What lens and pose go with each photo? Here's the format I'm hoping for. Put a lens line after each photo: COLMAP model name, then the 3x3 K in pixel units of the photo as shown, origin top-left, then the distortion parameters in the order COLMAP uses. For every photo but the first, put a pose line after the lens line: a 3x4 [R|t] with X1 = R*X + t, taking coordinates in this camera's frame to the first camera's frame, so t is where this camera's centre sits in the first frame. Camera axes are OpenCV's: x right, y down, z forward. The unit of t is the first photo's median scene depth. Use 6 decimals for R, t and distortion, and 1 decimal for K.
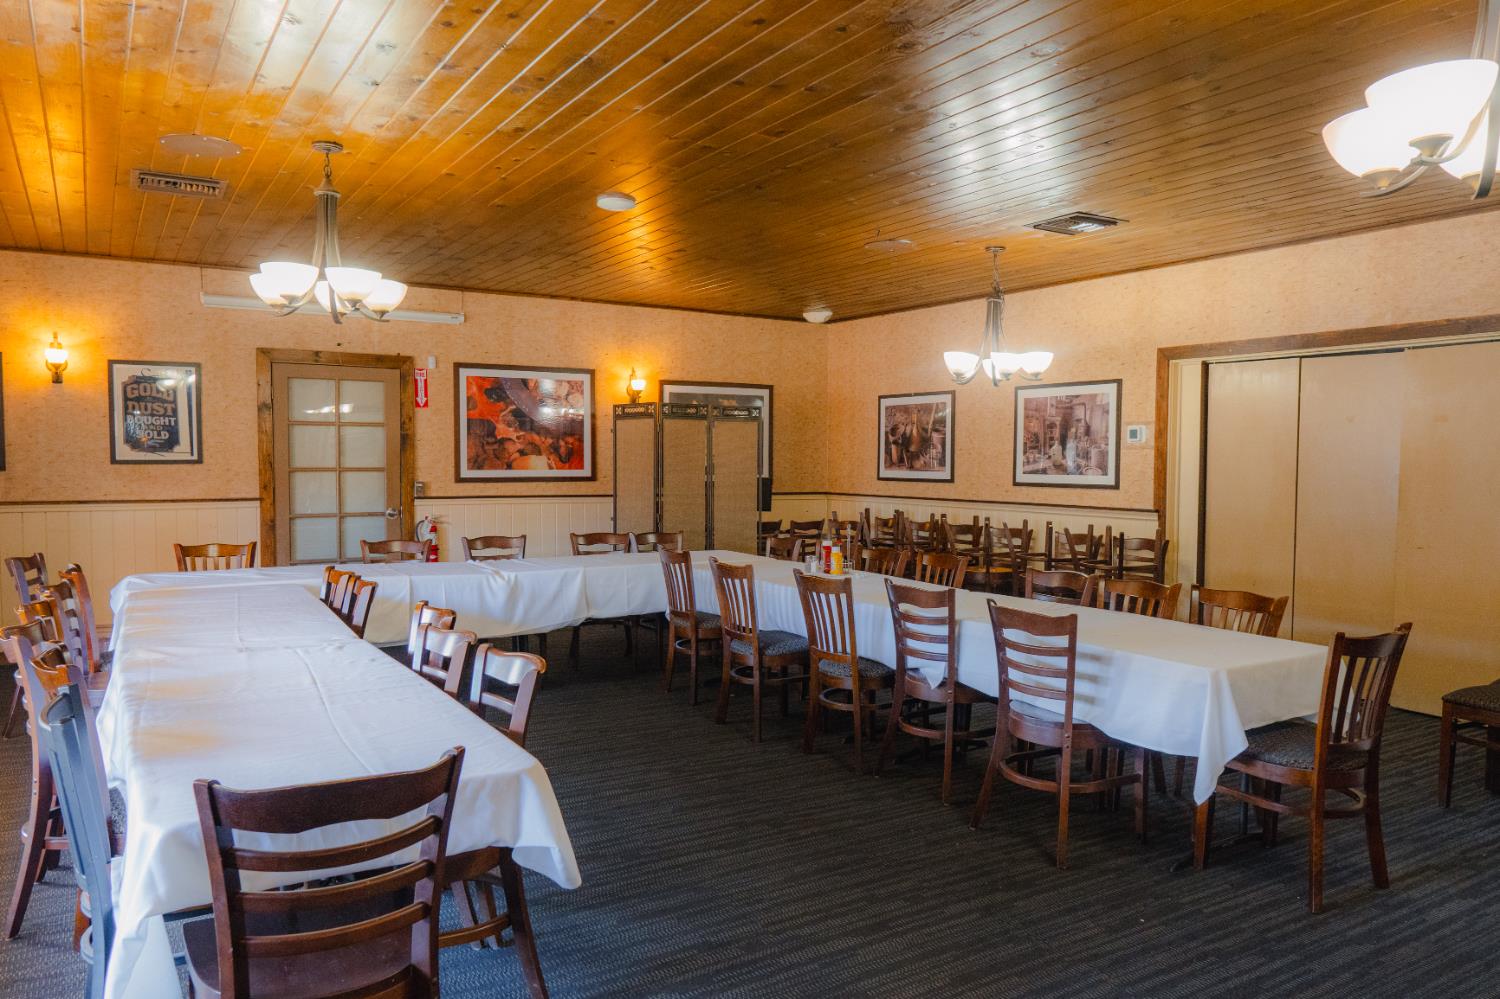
lens RADIAL K [[1036.1, 0, 745.1], [0, 1036.1, 503.0], [0, 0, 1]] dist [-0.004490, -0.002539]
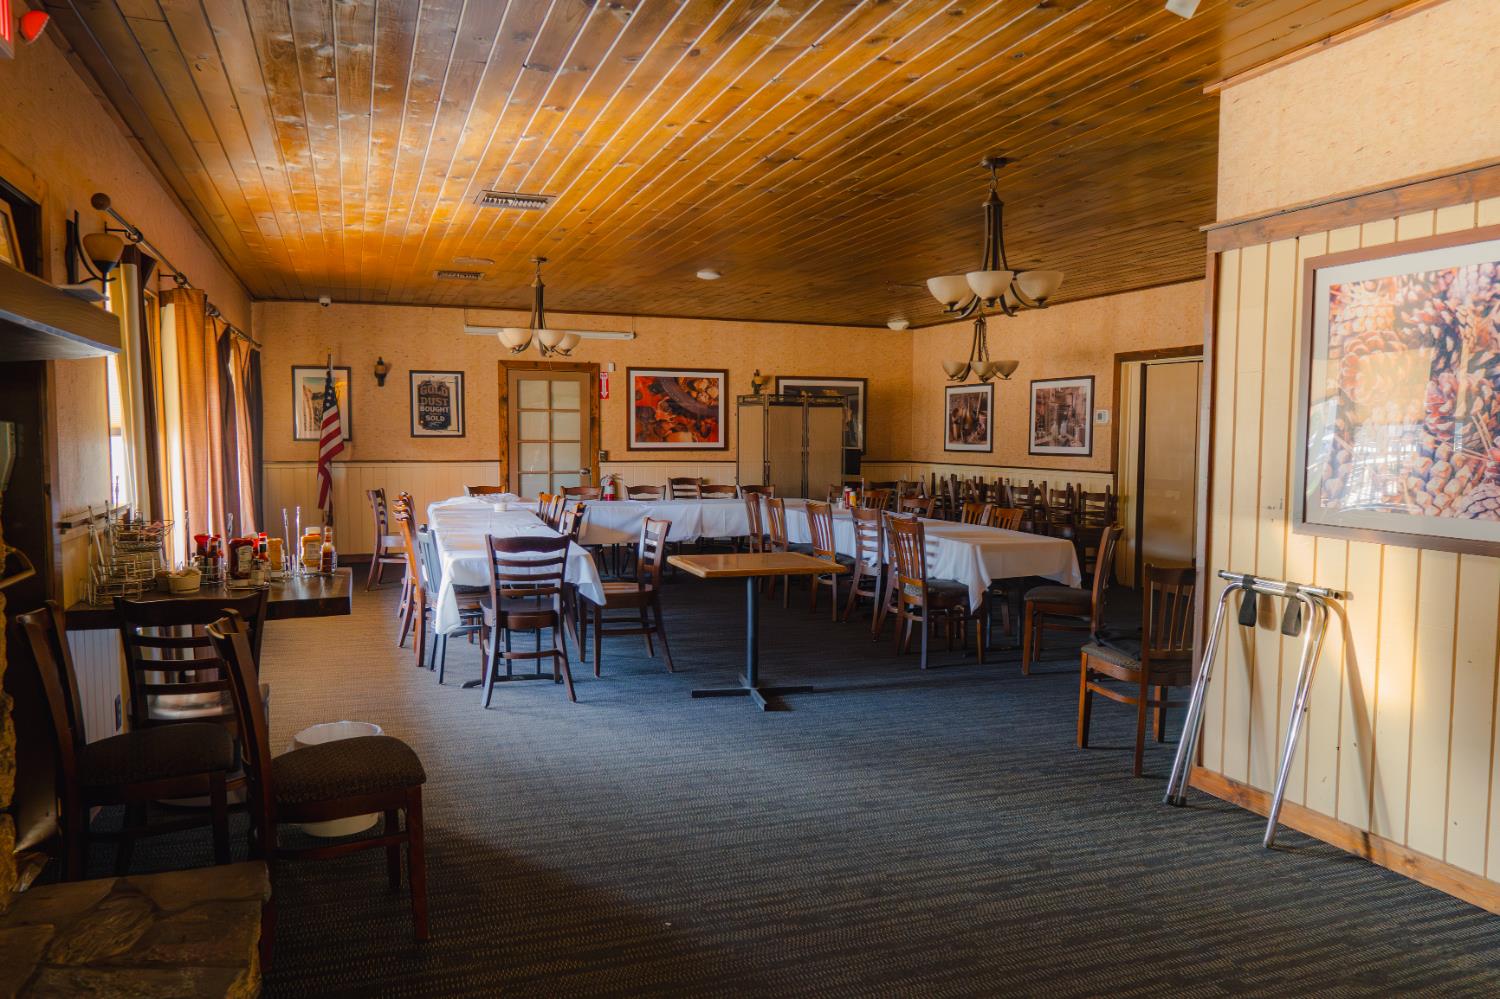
lens RADIAL K [[1043.6, 0, 744.1], [0, 1043.6, 509.0], [0, 0, 1]] dist [-0.007174, -0.001411]
pose [[0.980514, 0.014516, -0.195911, 0.163570], [-0.009250, 0.999572, 0.027771, 0.018916], [0.196230, -0.025417, 0.980228, -0.385682]]
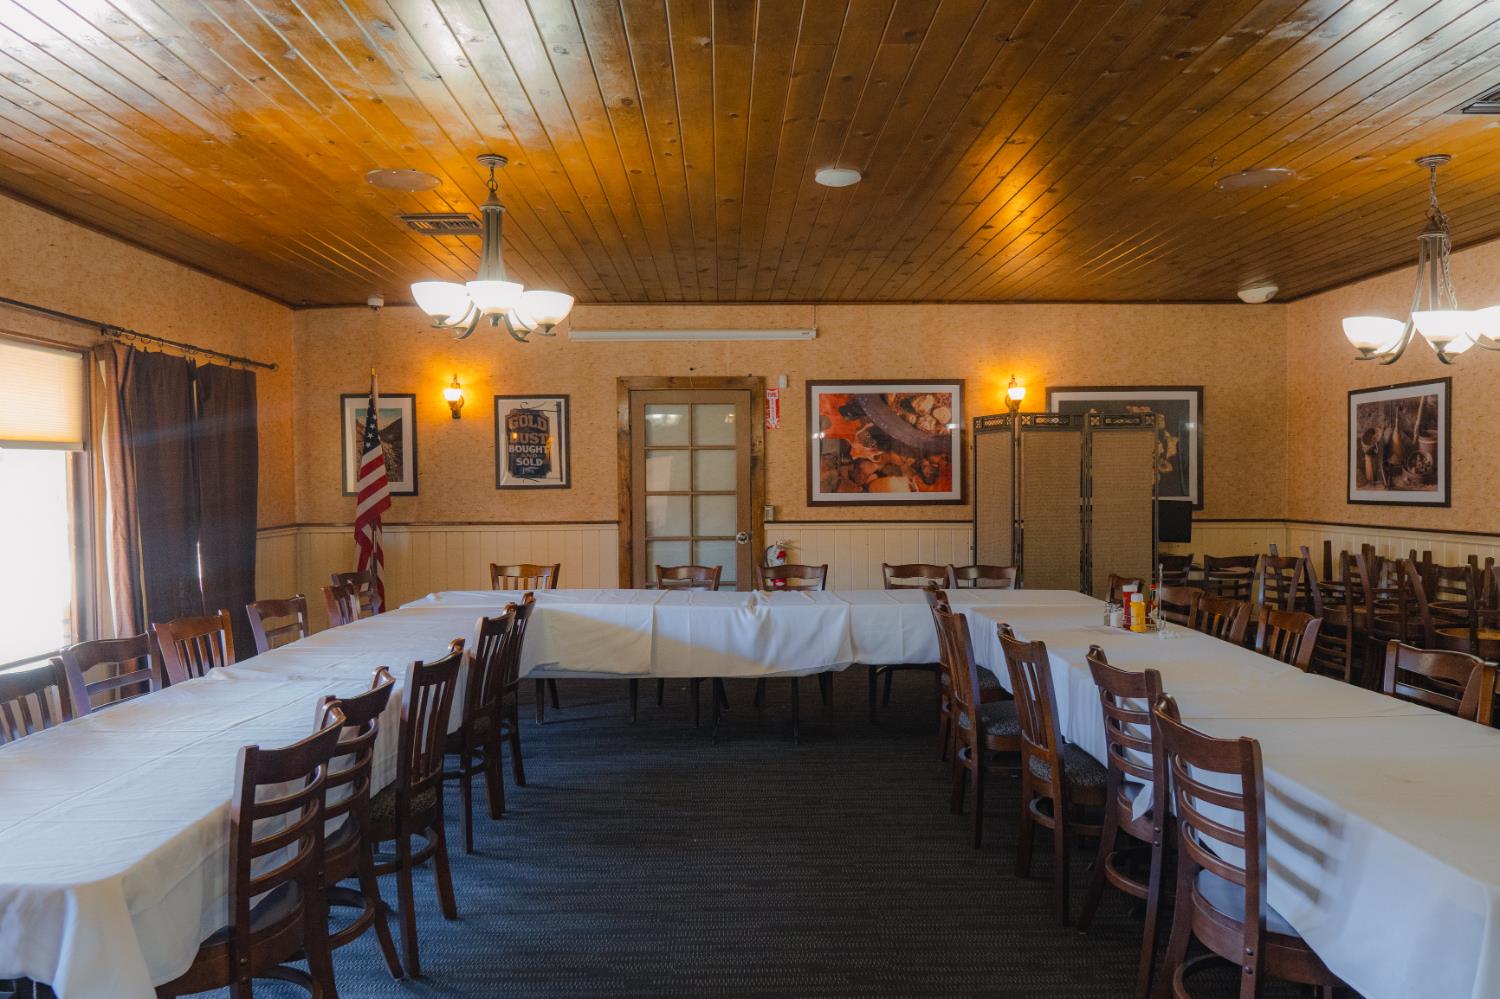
lens RADIAL K [[1036.1, 0, 745.1], [0, 1036.1, 503.0], [0, 0, 1]] dist [-0.004490, -0.002539]
pose [[0.859814, -0.000831, -0.510607, 0.158514], [-0.010823, 0.999744, -0.019852, -0.003408], [0.510493, 0.022595, 0.859585, 0.157224]]
